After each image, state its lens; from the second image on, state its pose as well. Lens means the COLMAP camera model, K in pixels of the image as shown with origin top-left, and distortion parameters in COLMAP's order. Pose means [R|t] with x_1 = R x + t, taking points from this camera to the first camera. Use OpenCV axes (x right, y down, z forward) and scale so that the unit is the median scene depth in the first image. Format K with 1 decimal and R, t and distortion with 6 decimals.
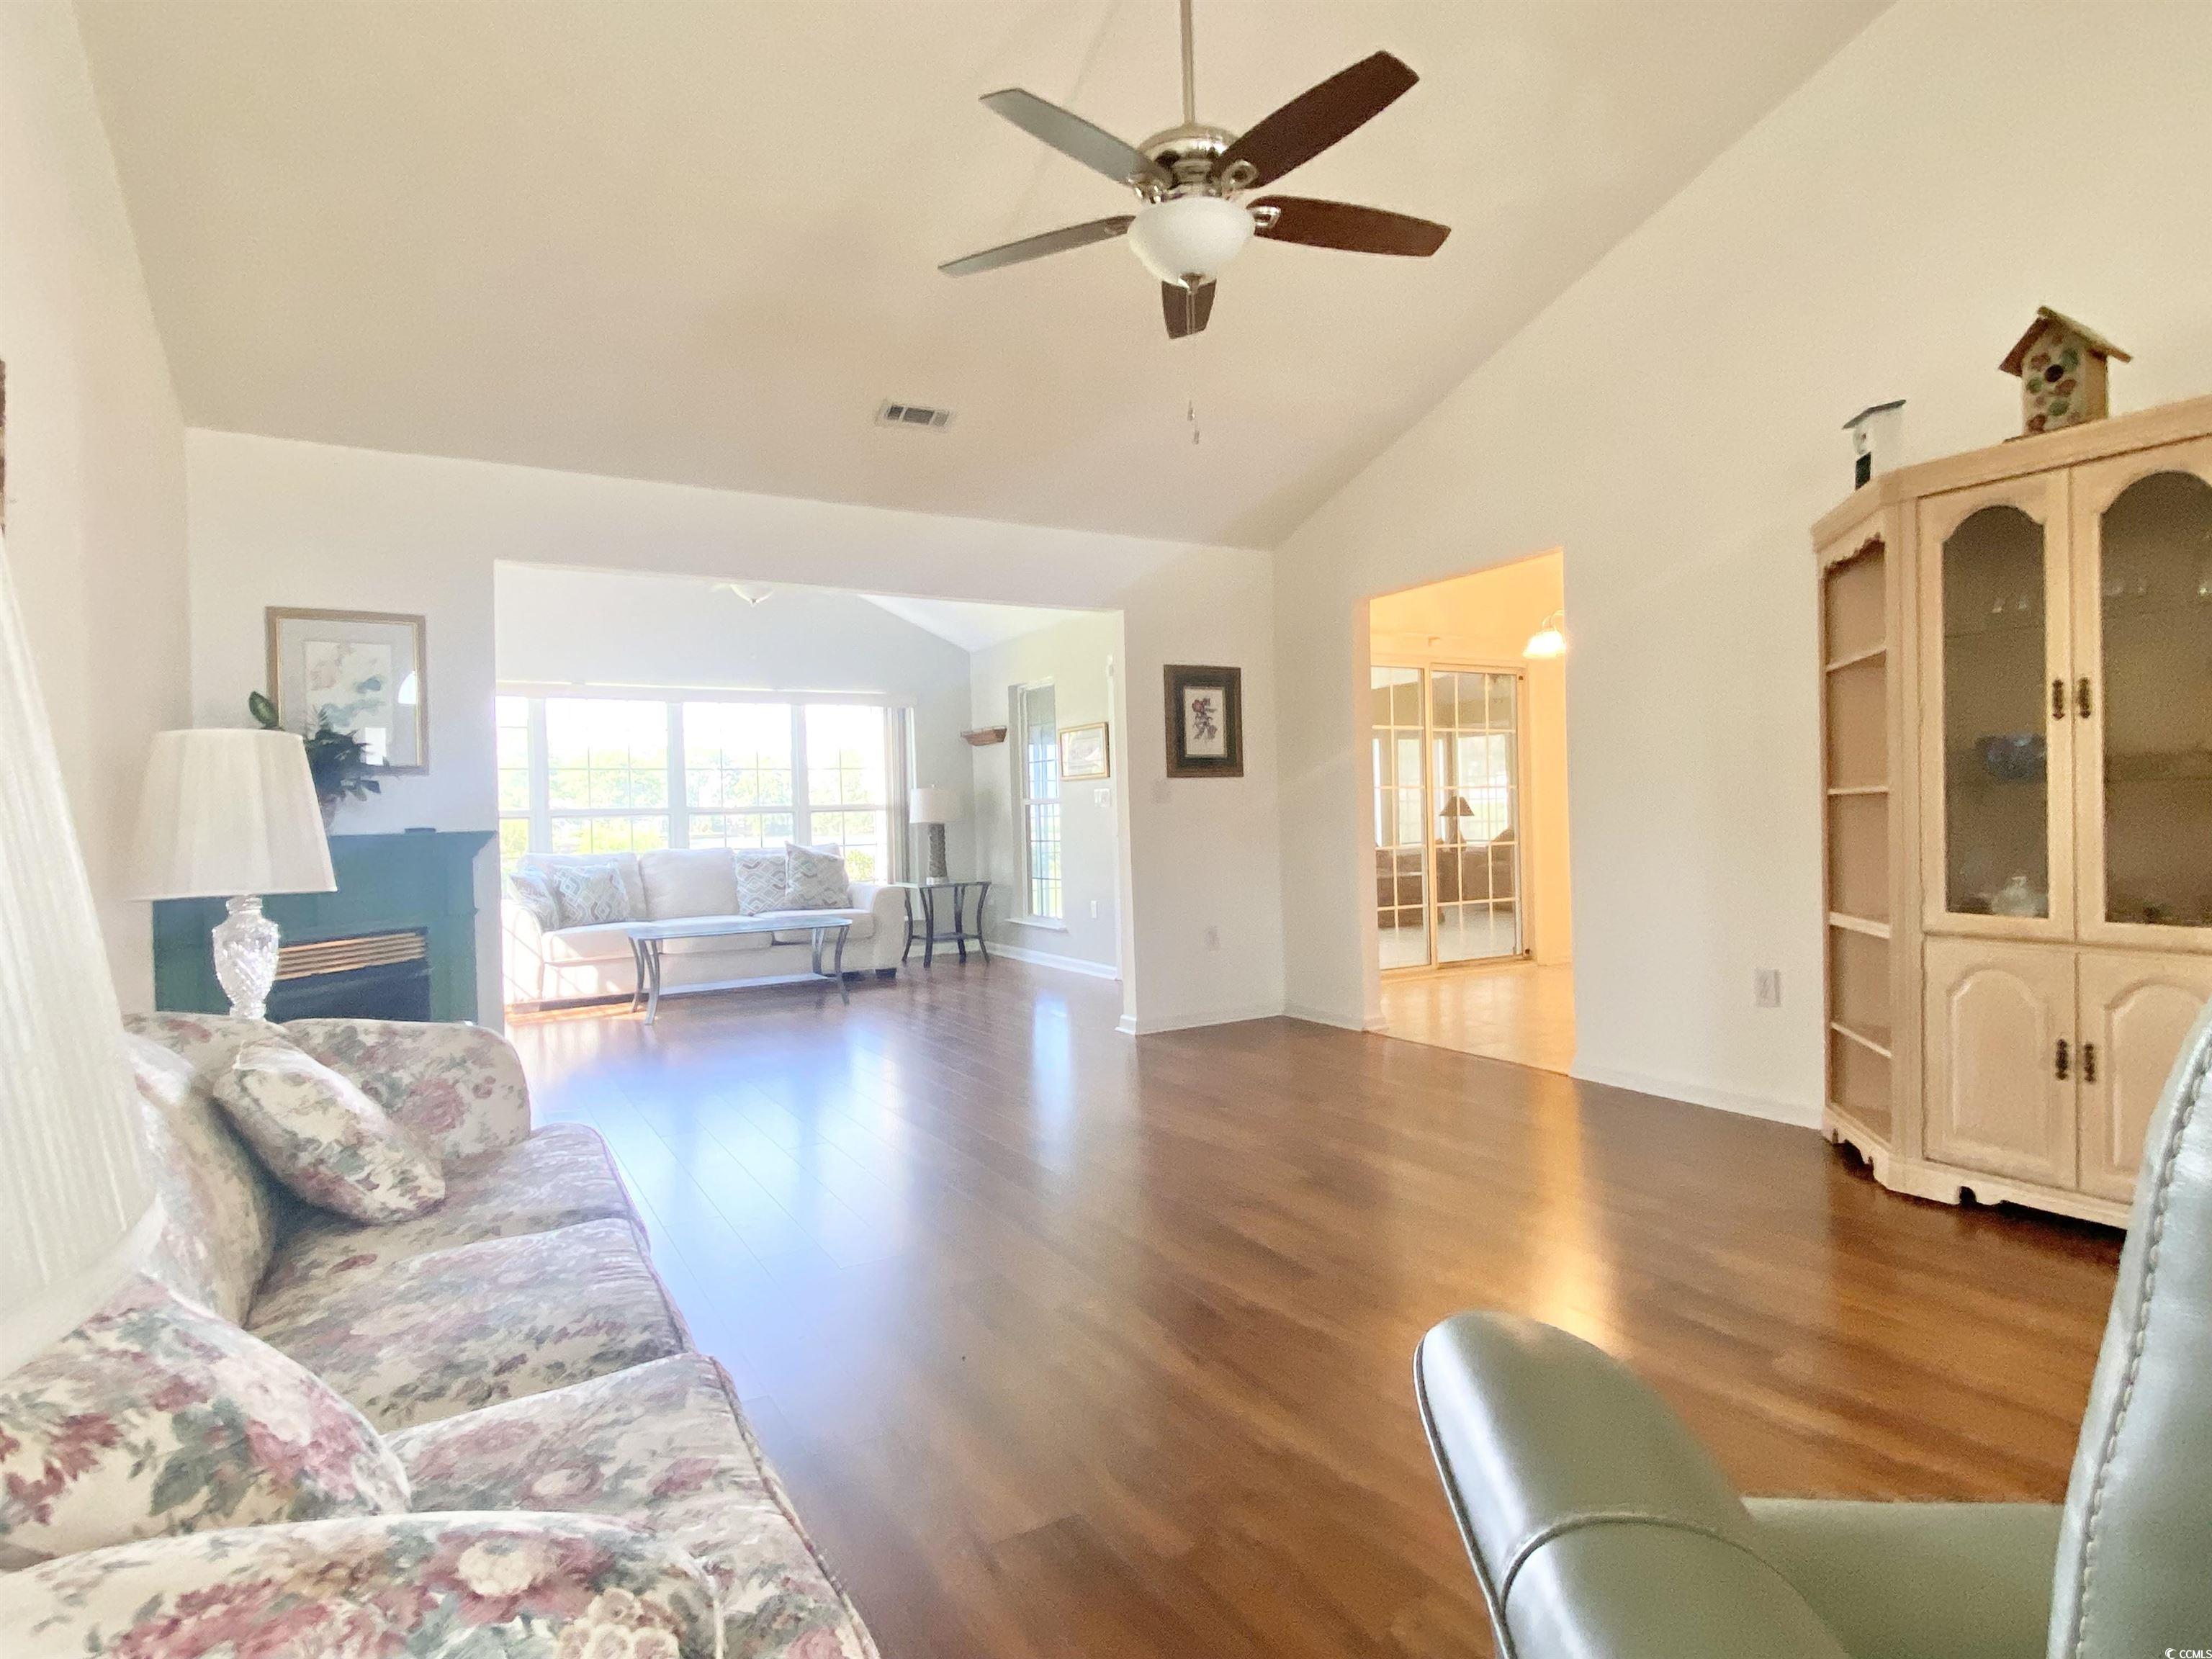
lens RADIAL K [[1170.9, 0, 1161.0], [0, 1170.9, 828.9], [0, 0, 1]] dist [-0.000541, -0.000241]
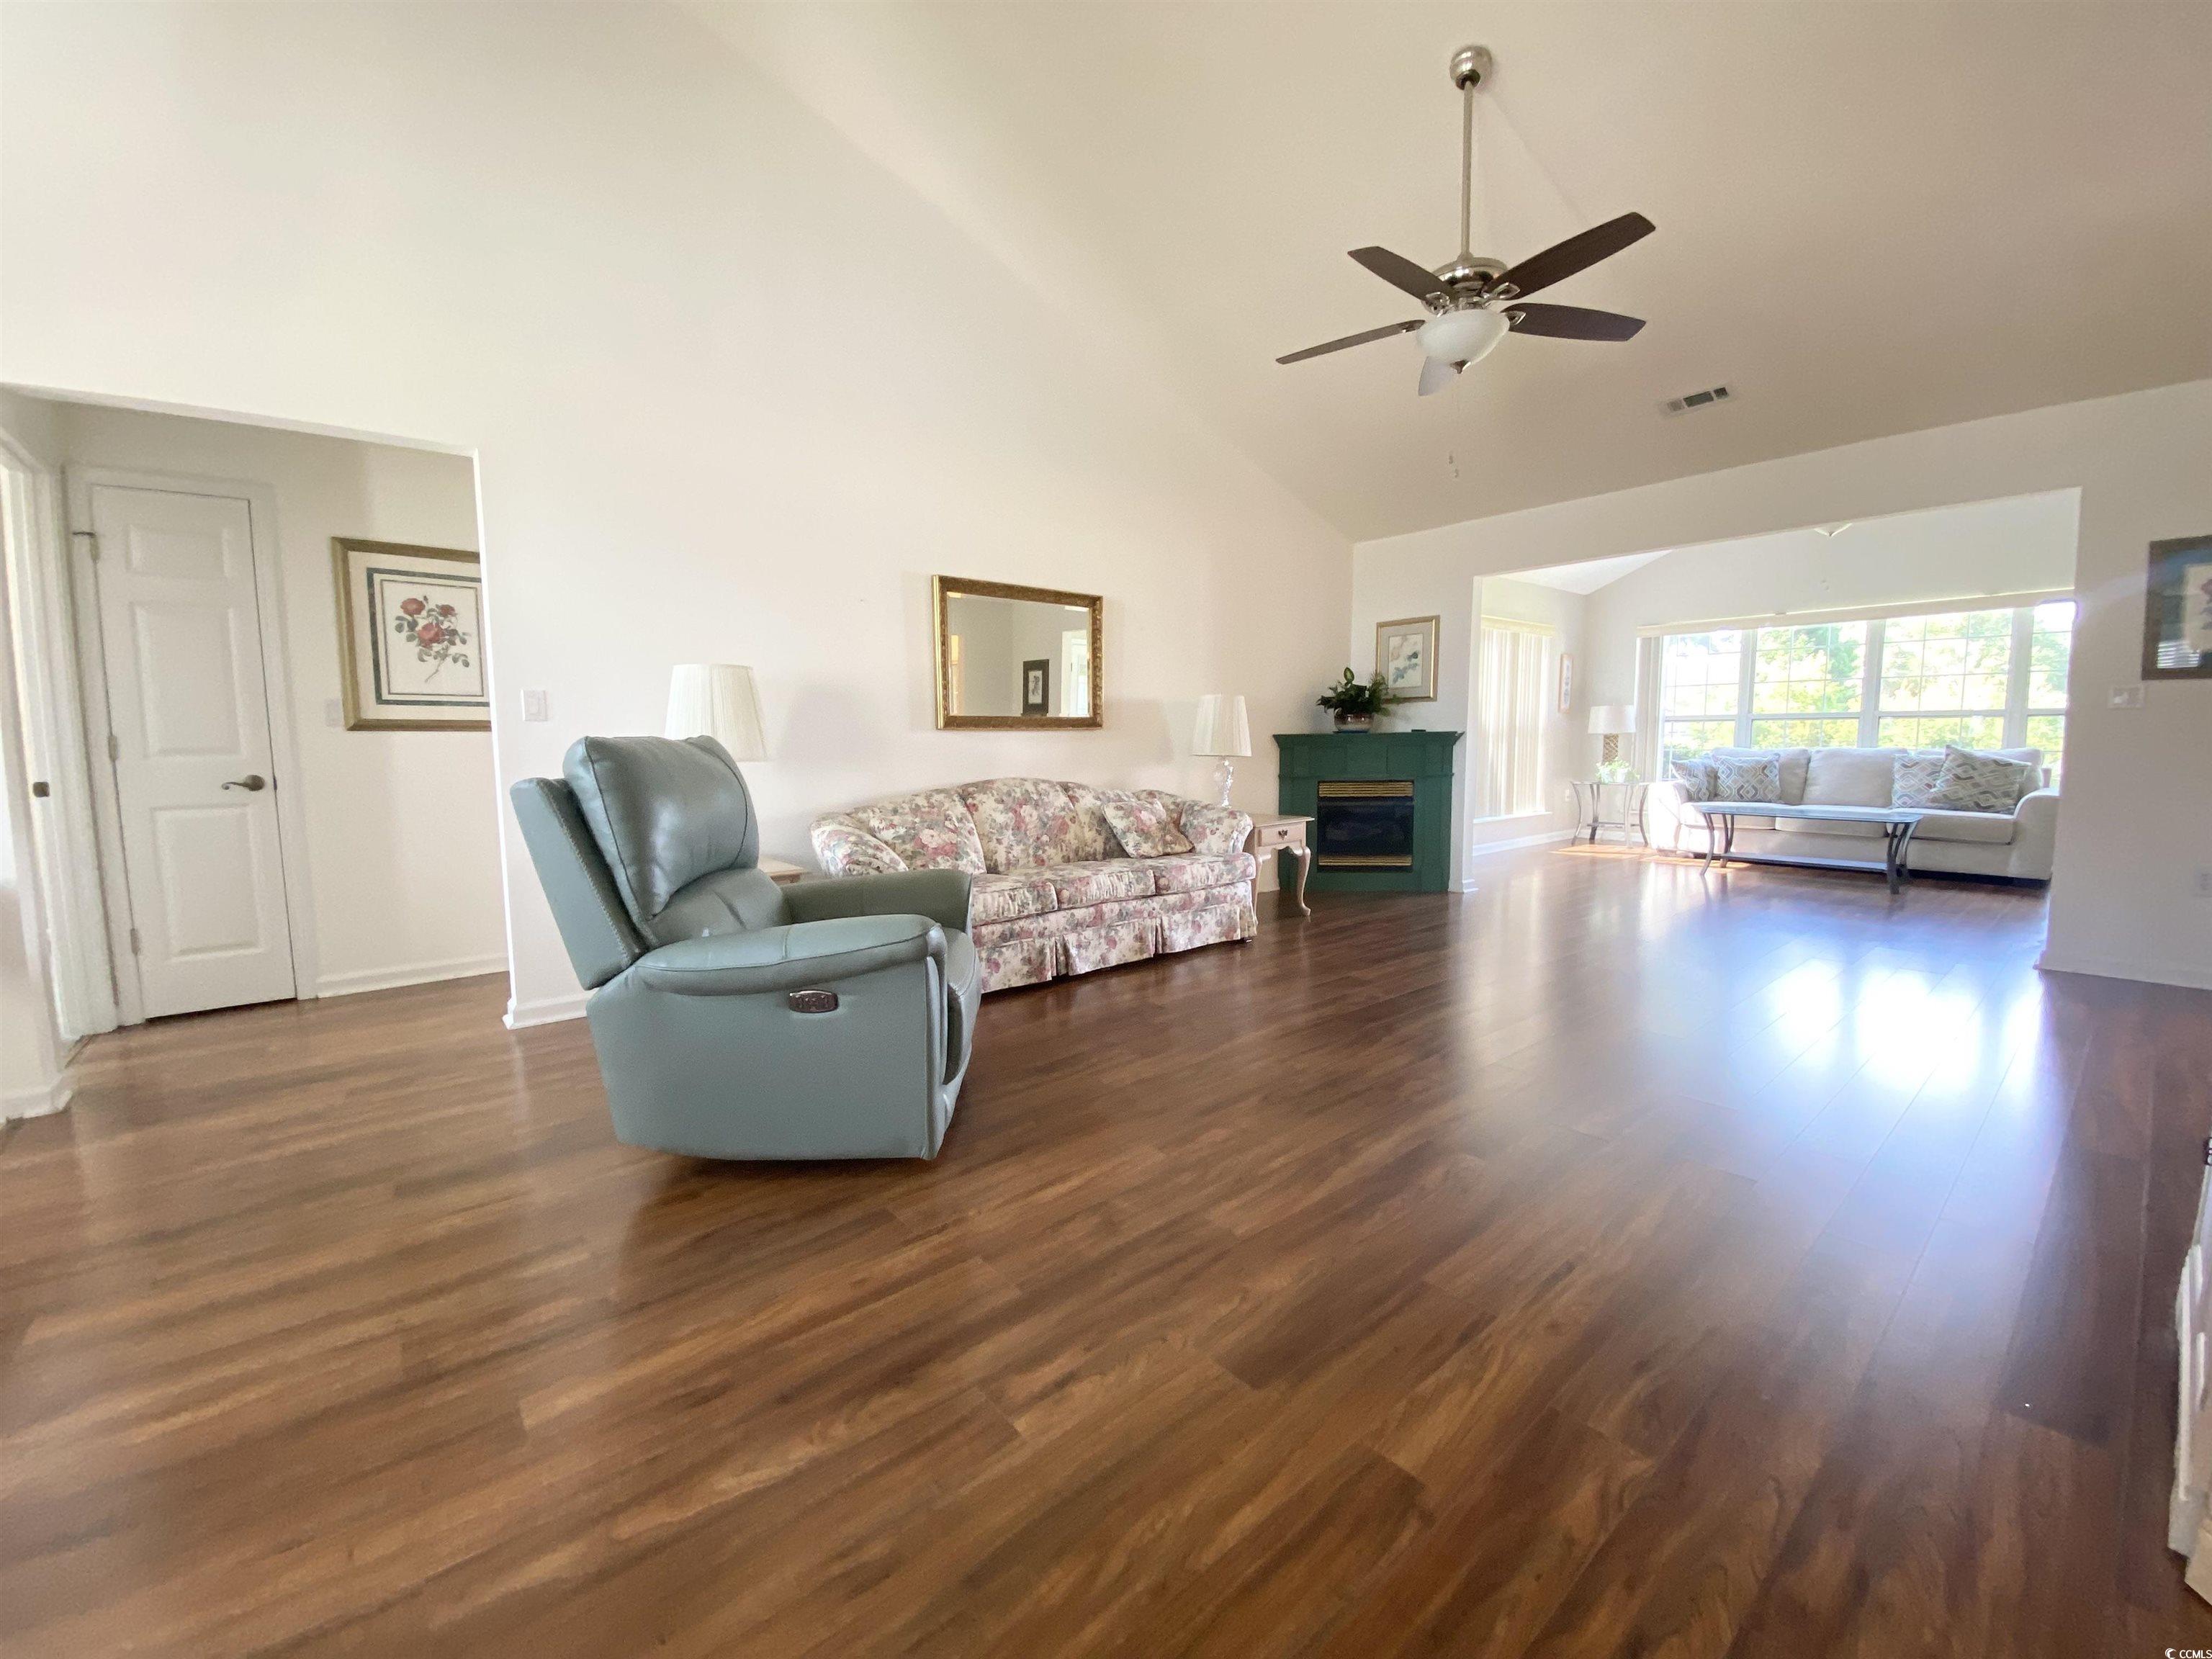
lens RADIAL K [[890.3, 0, 1104.3], [0, 890.3, 826.2], [0, 0, 1]] dist [0.030759, -0.030732]
pose [[0.119774, 0.120880, -0.985415, 0.385655], [-0.005983, 0.992630, 0.121038, -0.008345], [0.992783, -0.008602, 0.119615, 0.147143]]
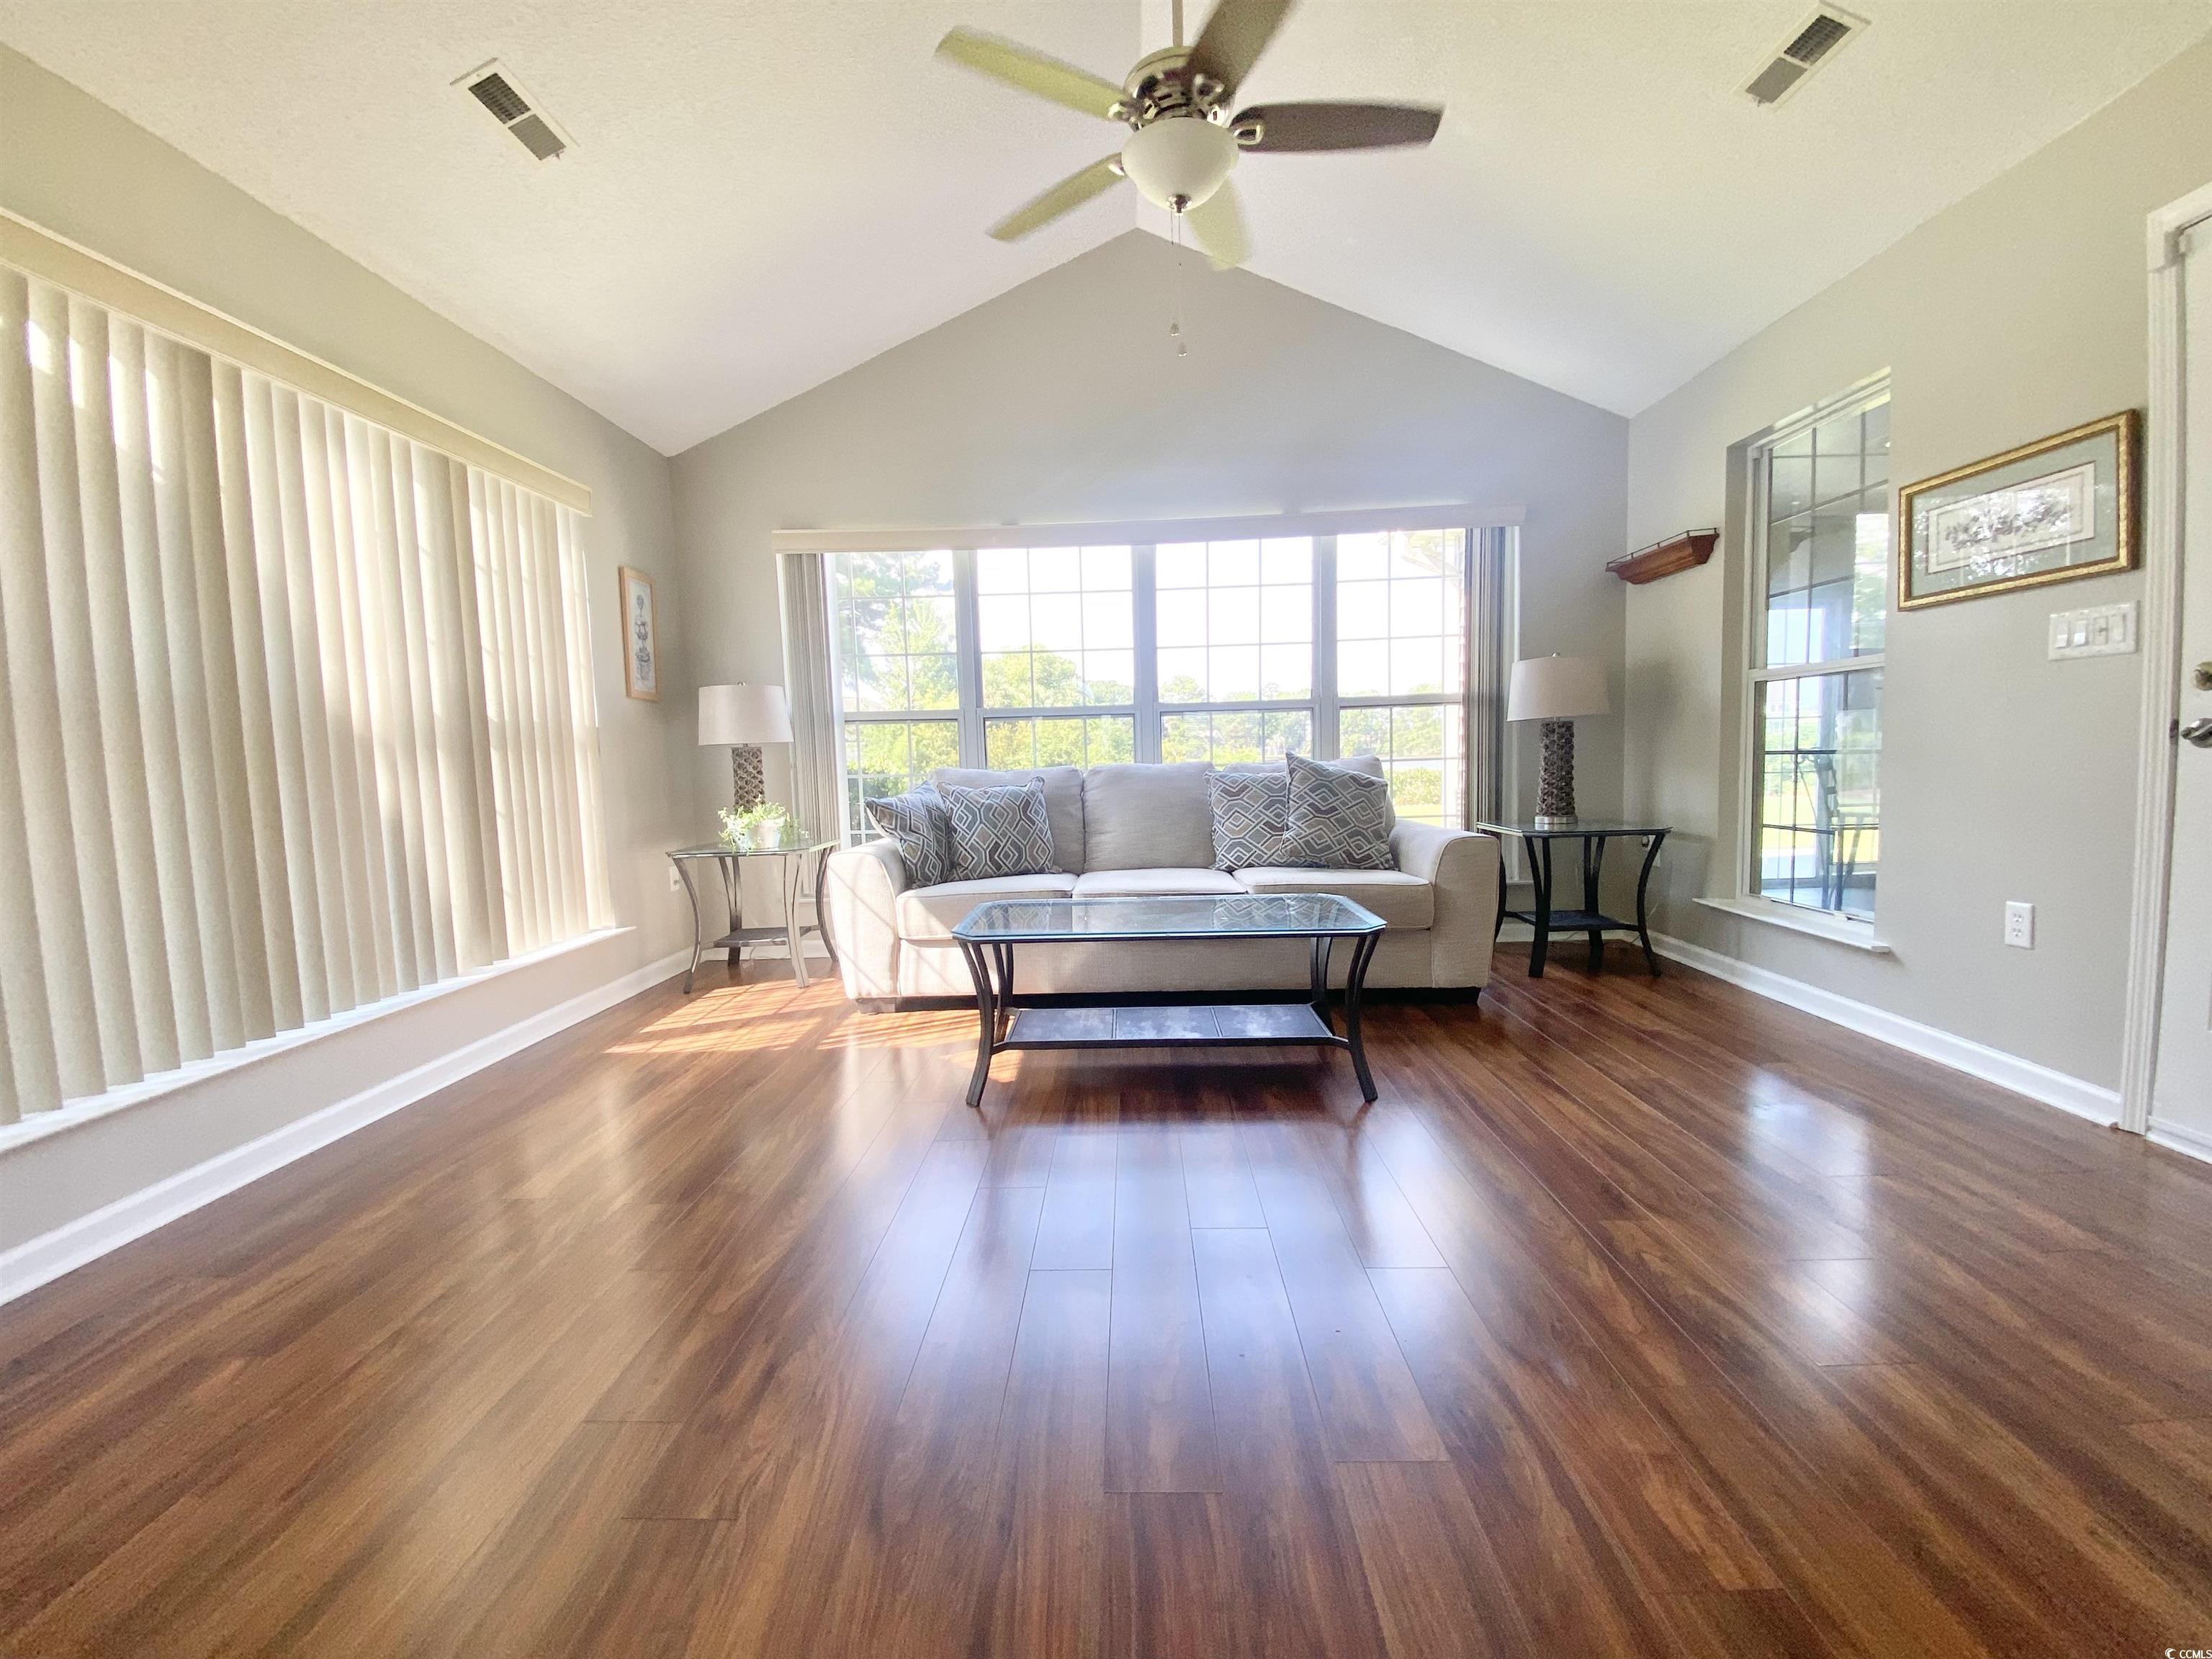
lens RADIAL K [[875.7, 0, 1106.7], [0, 875.7, 822.7], [0, 0, 1]] dist [0.055876, -0.028534]
pose [[0.824039, 0.045946, -0.564667, -0.137094], [0.000497, 0.996647, 0.081820, 0.009863], [0.566533, -0.067704, 0.821253, 0.562815]]
